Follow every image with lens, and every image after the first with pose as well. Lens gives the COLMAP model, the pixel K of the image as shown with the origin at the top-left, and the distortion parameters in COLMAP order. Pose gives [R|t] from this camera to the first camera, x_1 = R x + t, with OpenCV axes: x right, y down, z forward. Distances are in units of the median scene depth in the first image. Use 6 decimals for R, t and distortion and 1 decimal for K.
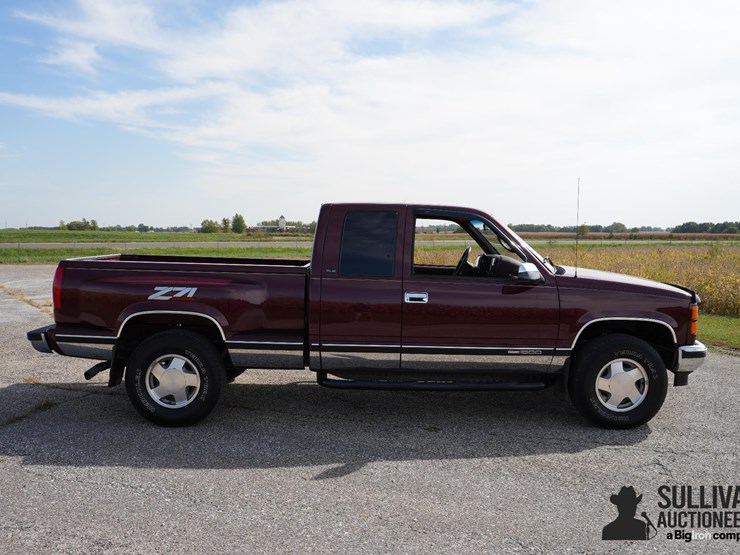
lens RADIAL K [[672.7, 0, 370.0], [0, 672.7, 277.5], [0, 0, 1]] dist [-0.071468, 0.024661]
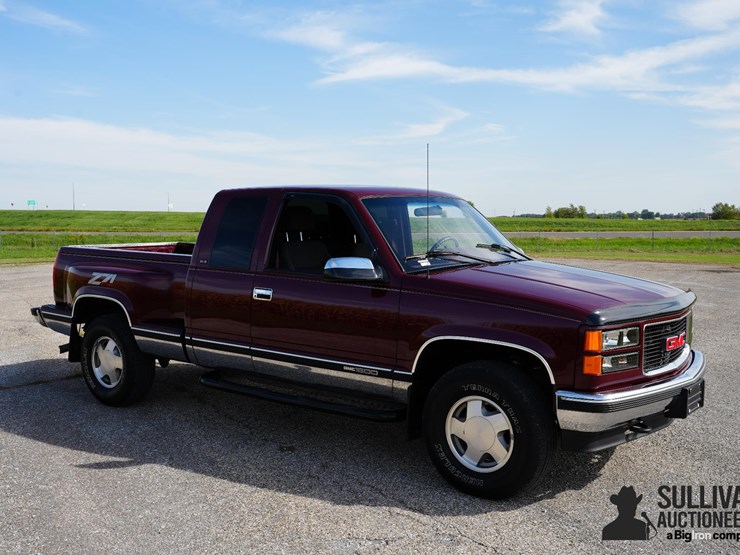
lens RADIAL K [[793.6, 0, 370.0], [0, 793.6, 277.5], [0, 0, 1]] dist [0.019477, 0.025641]
pose [[0.783491, 0.037190, -0.620289, 0.812249], [-0.034147, 0.999276, 0.016780, -0.014162], [0.620464, 0.008034, 0.784194, 0.269276]]
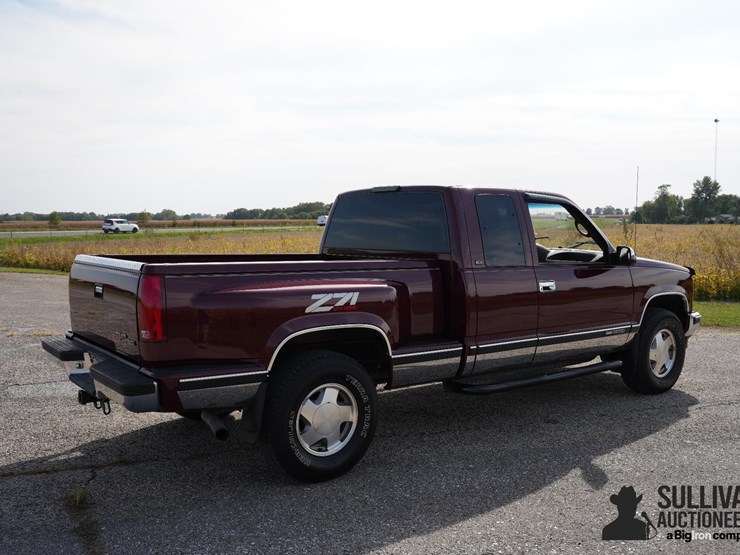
lens RADIAL K [[727.7, 0, 370.0], [0, 727.7, 277.5], [0, 0, 1]] dist [-0.021889, 0.007635]
pose [[0.801639, -0.057409, 0.595046, -0.735536], [0.050879, 0.998319, 0.027772, -0.023697], [-0.595640, 0.008012, 0.803212, 0.317574]]
